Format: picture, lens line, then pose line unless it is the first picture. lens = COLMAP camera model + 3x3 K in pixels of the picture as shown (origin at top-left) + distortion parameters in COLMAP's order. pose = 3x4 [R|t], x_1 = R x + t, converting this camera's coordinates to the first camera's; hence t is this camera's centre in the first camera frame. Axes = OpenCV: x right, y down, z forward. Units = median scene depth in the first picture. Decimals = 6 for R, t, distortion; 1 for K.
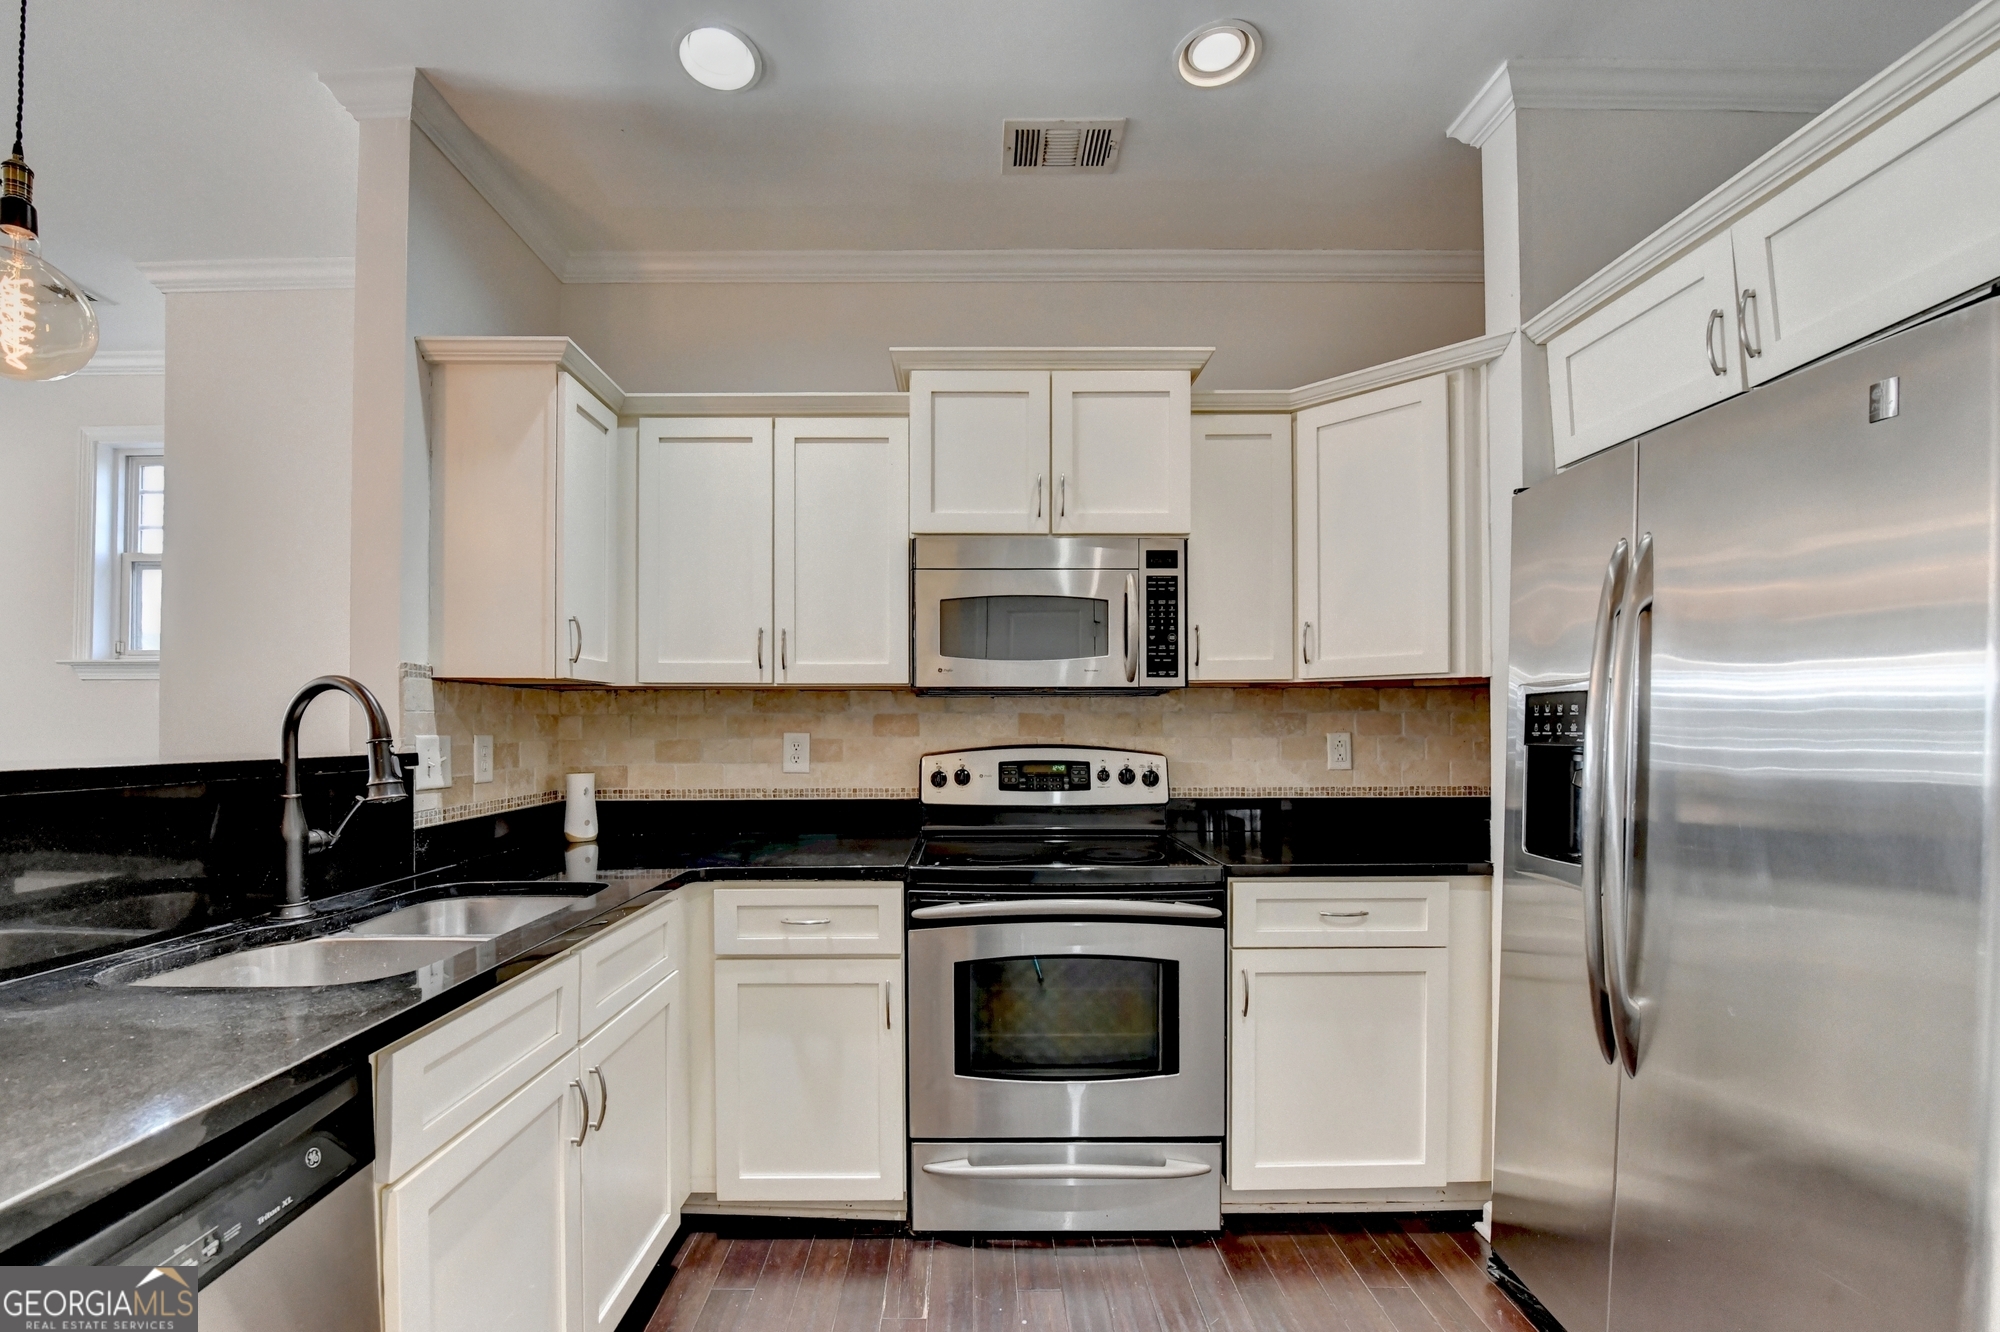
lens RADIAL K [[823.4, 0, 982.5], [0, 823.4, 724.2], [0, 0, 1]] dist [-0.020448, -0.000452]
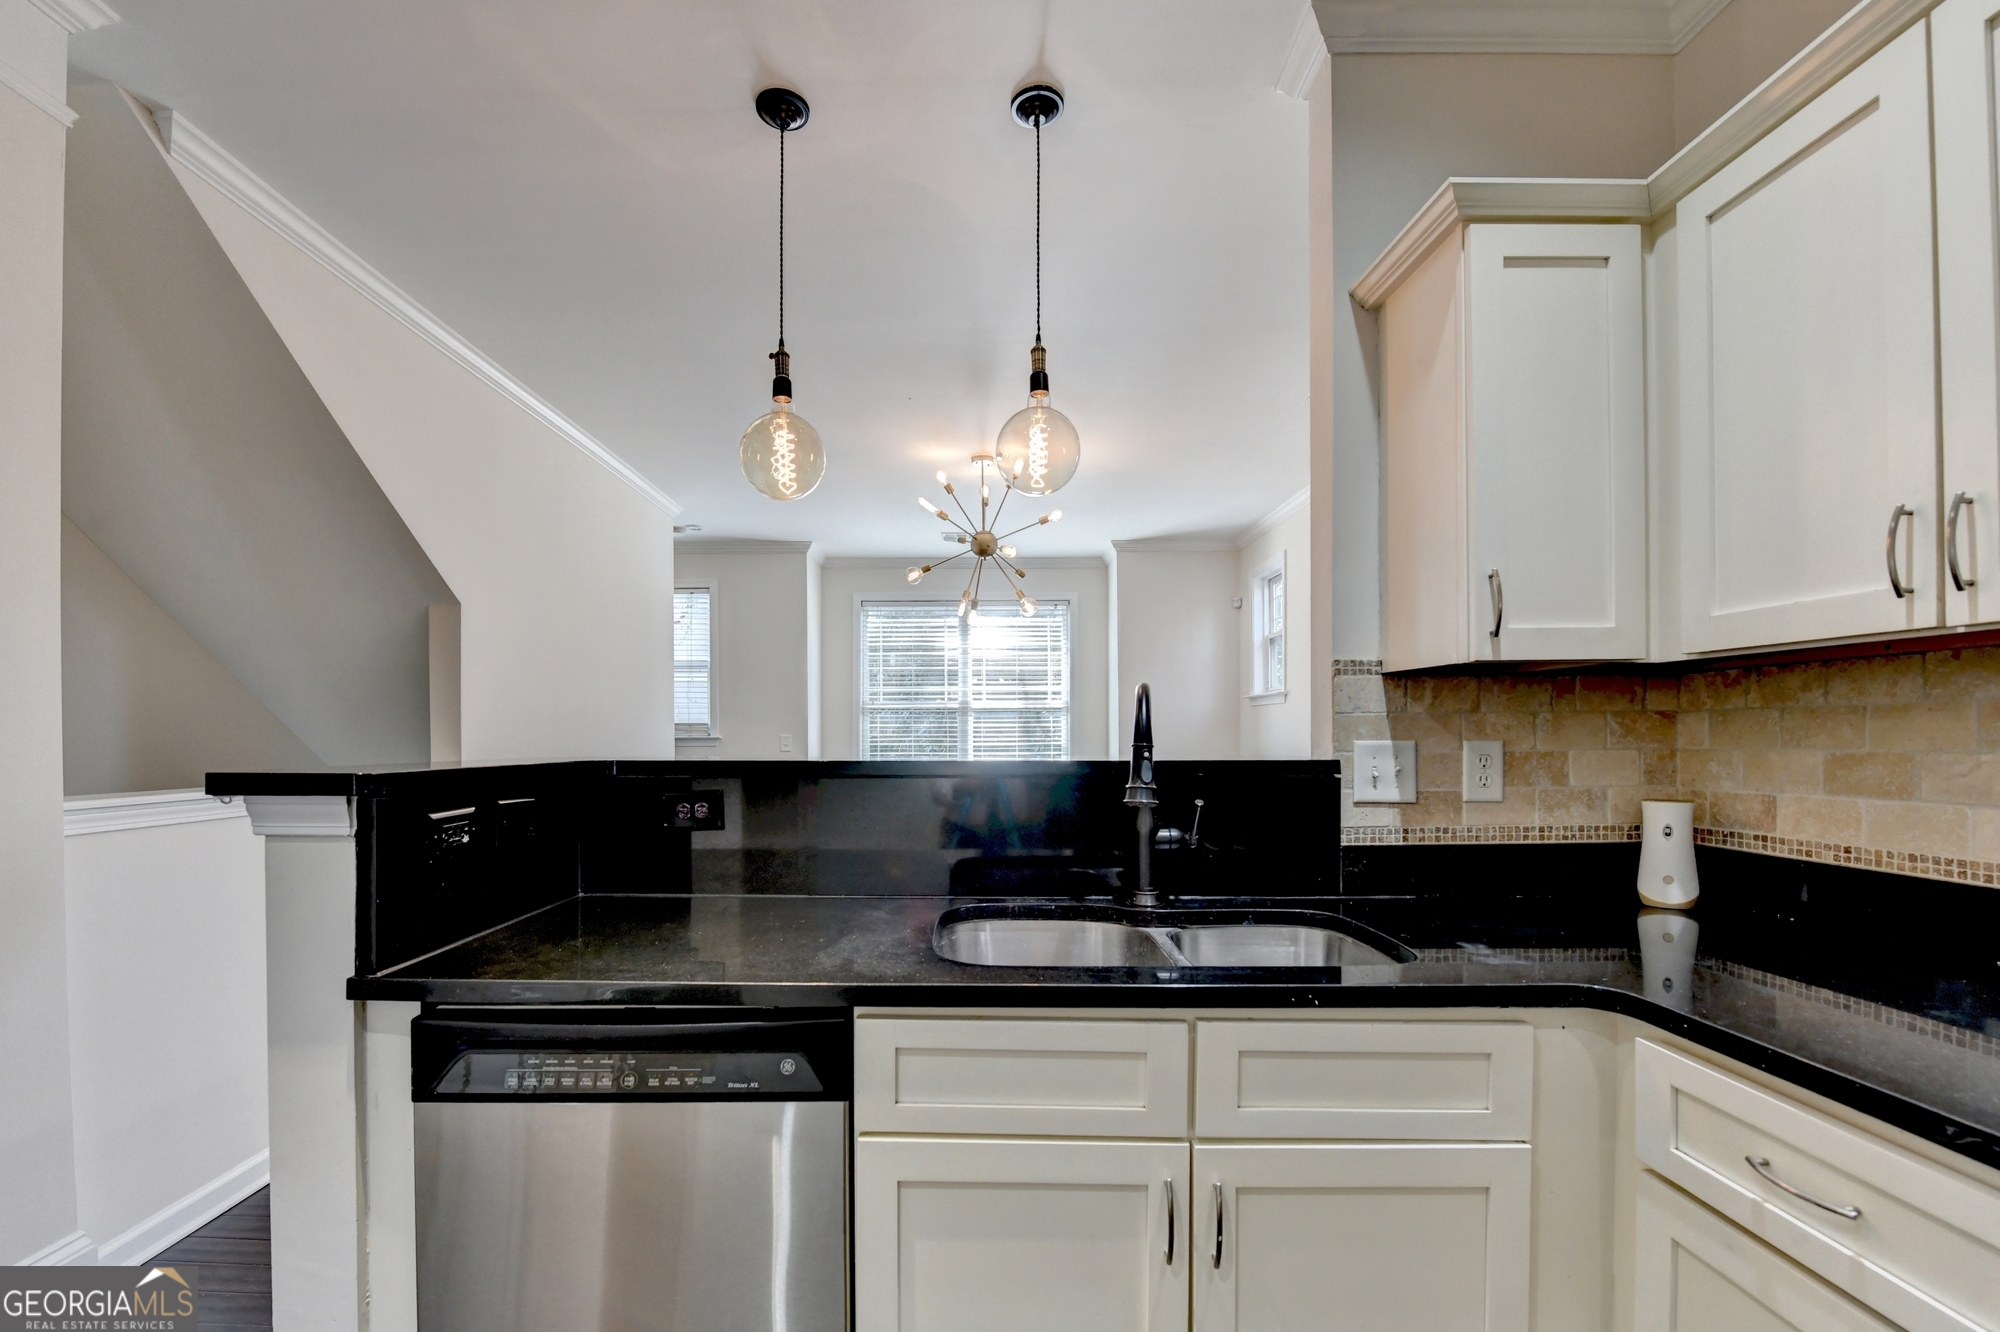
lens RADIAL K [[835.4, 0, 946.5], [0, 835.4, 733.4], [0, 0, 1]] dist [-0.015951, -0.000161]
pose [[-0.027210, 0.001239, -0.999629, 0.192321], [0.006830, 0.999976, 0.001053, 0.002239], [0.999606, -0.006799, -0.027218, 0.506705]]
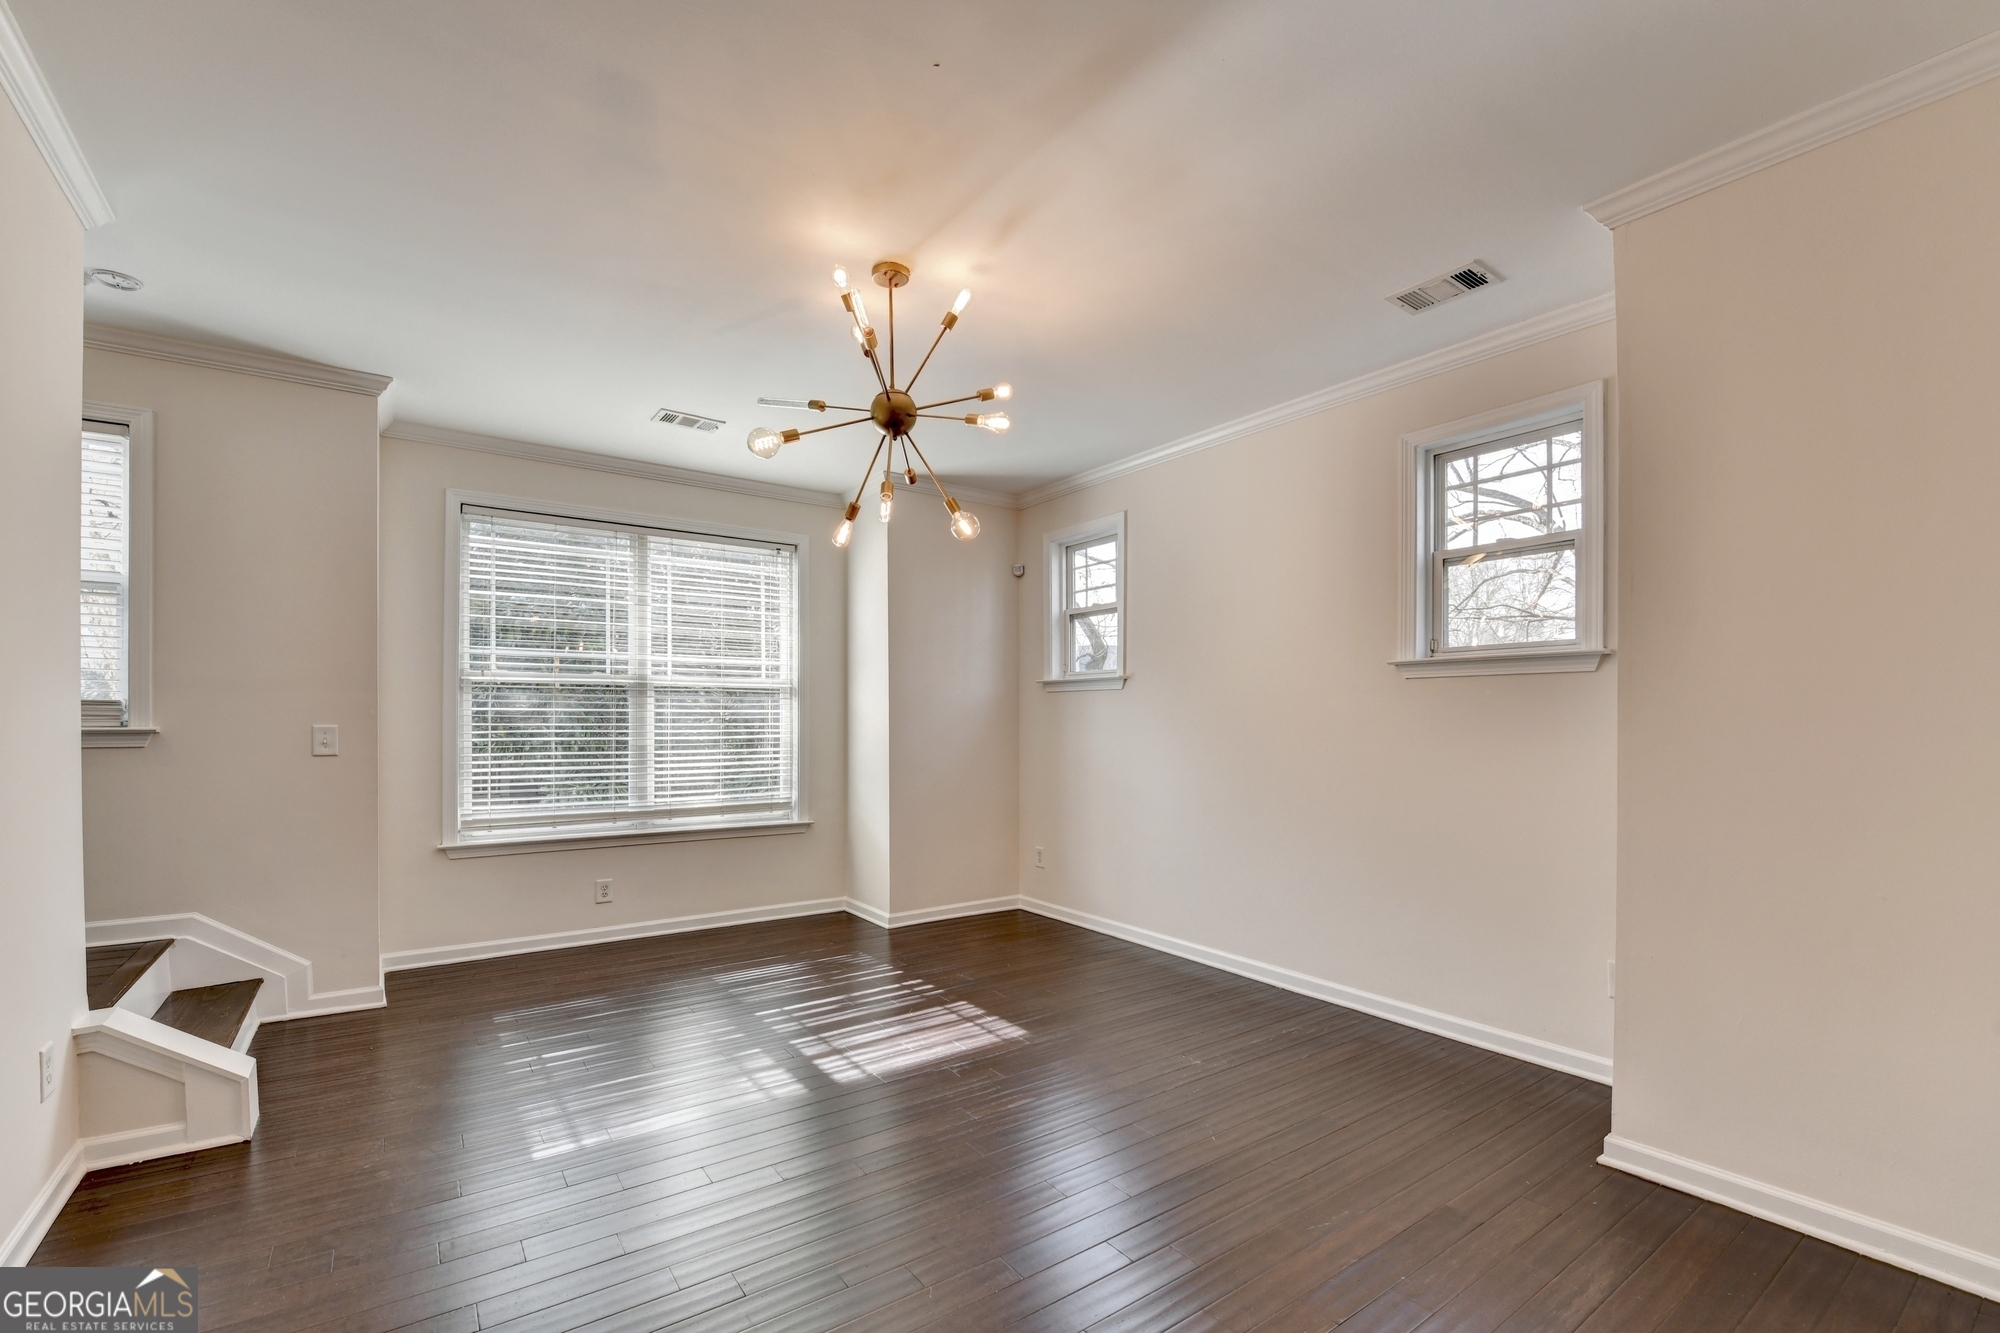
lens RADIAL K [[828.7, 0, 1000.6], [0, 828.7, 714.6], [0, 0, 1]] dist [-0.015277, -0.000101]
pose [[0.583014, -0.001423, -0.812461, -0.830190], [0.000243, 0.999999, -0.001577, -0.012082], [0.812462, 0.000722, 0.583014, -0.066048]]
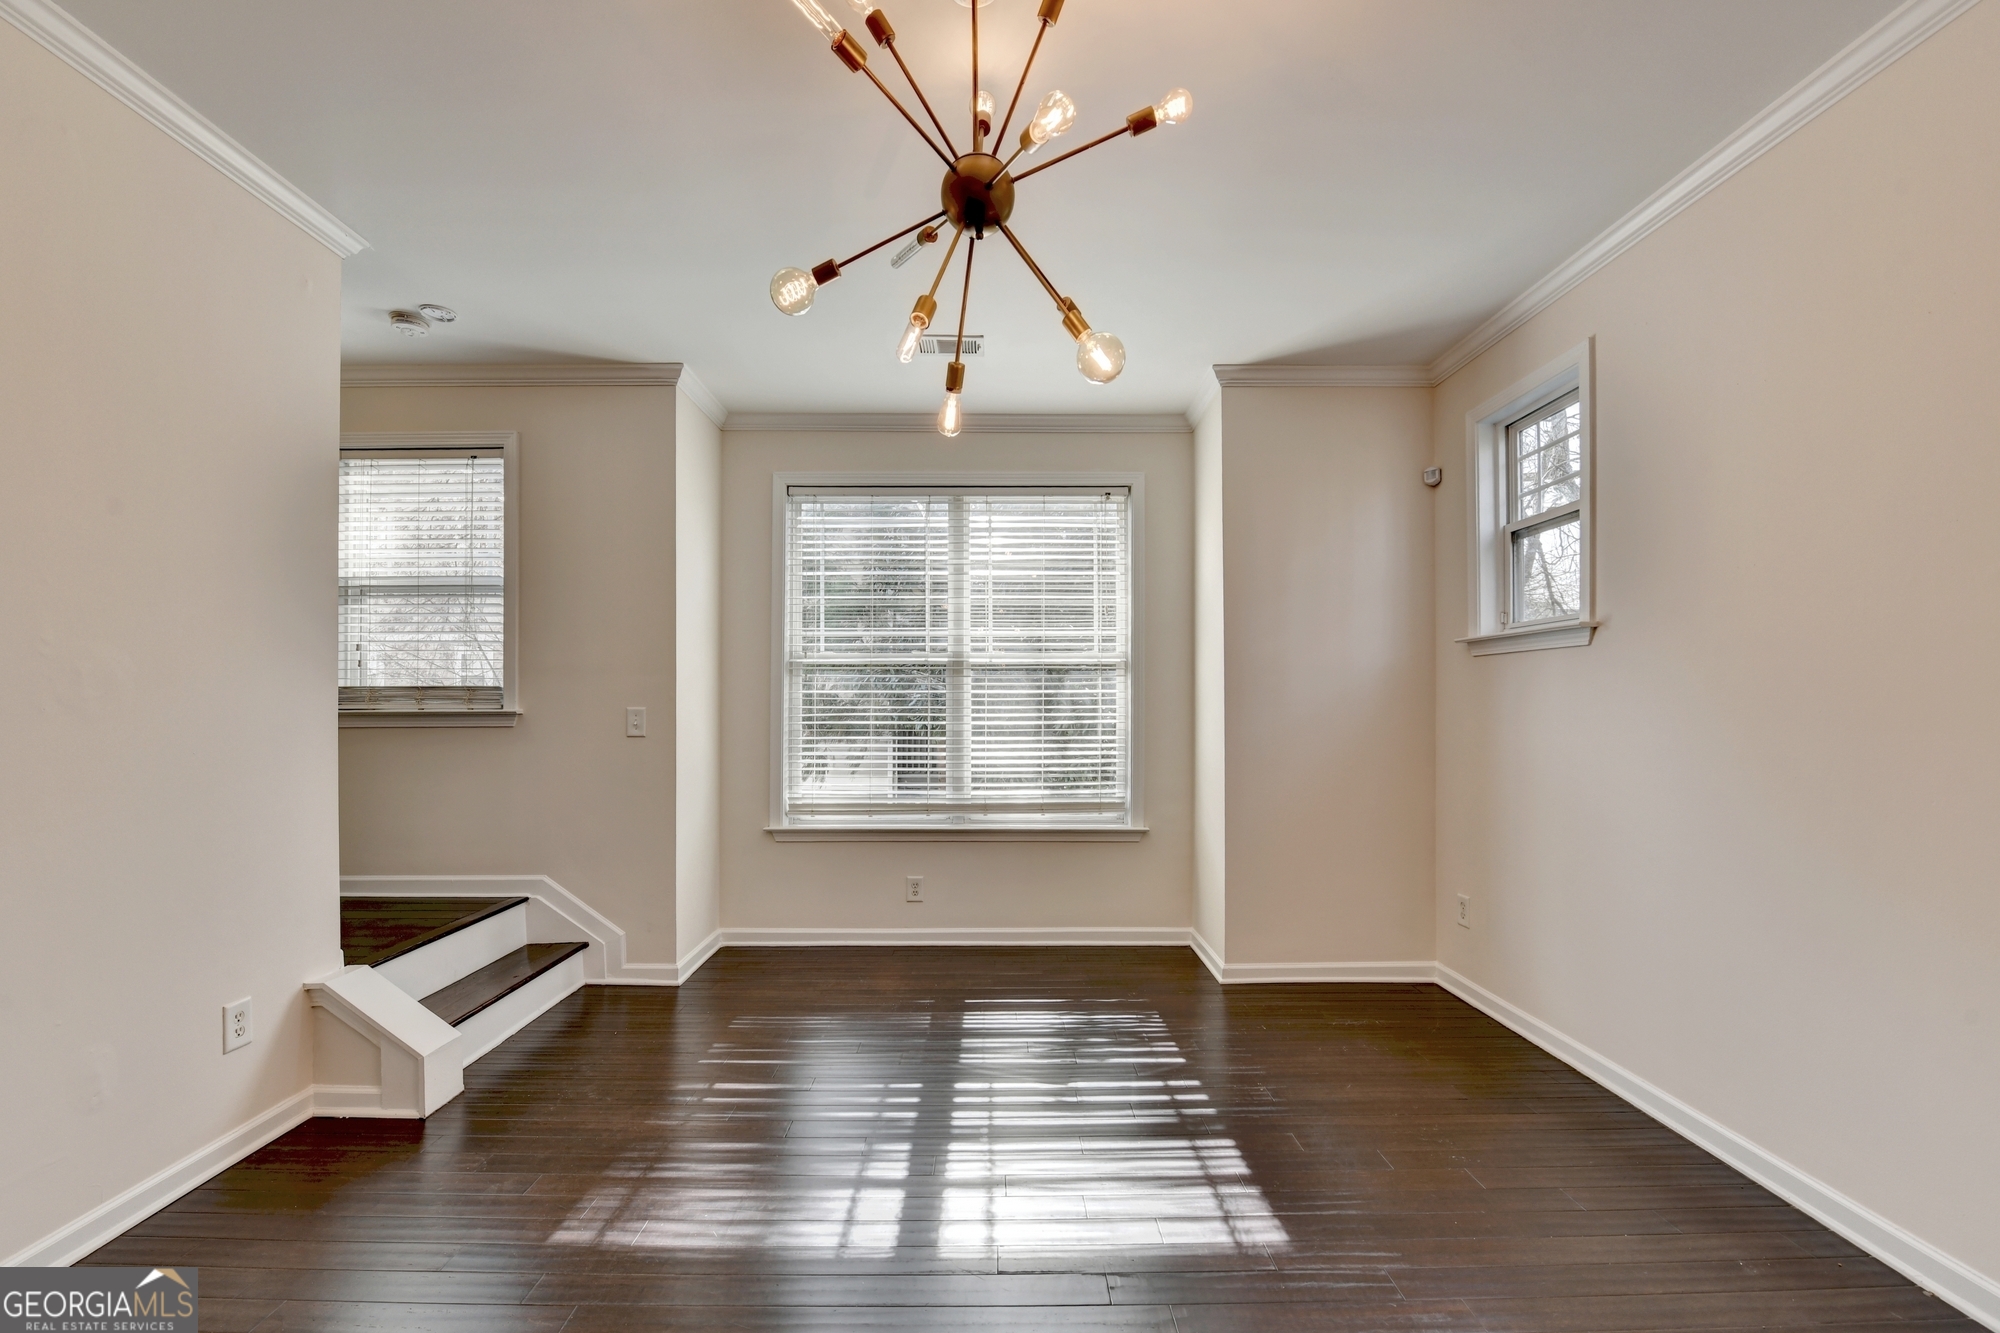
lens RADIAL K [[853.3, 0, 1013.1], [0, 853.3, 702.0], [0, 0, 1]] dist [-0.017610, -0.000098]
pose [[0.036718, -0.000091, -0.999326, -1.161723], [0.005709, 0.999984, 0.000118, -0.000531], [0.999309, -0.005709, 0.036718, 0.549715]]
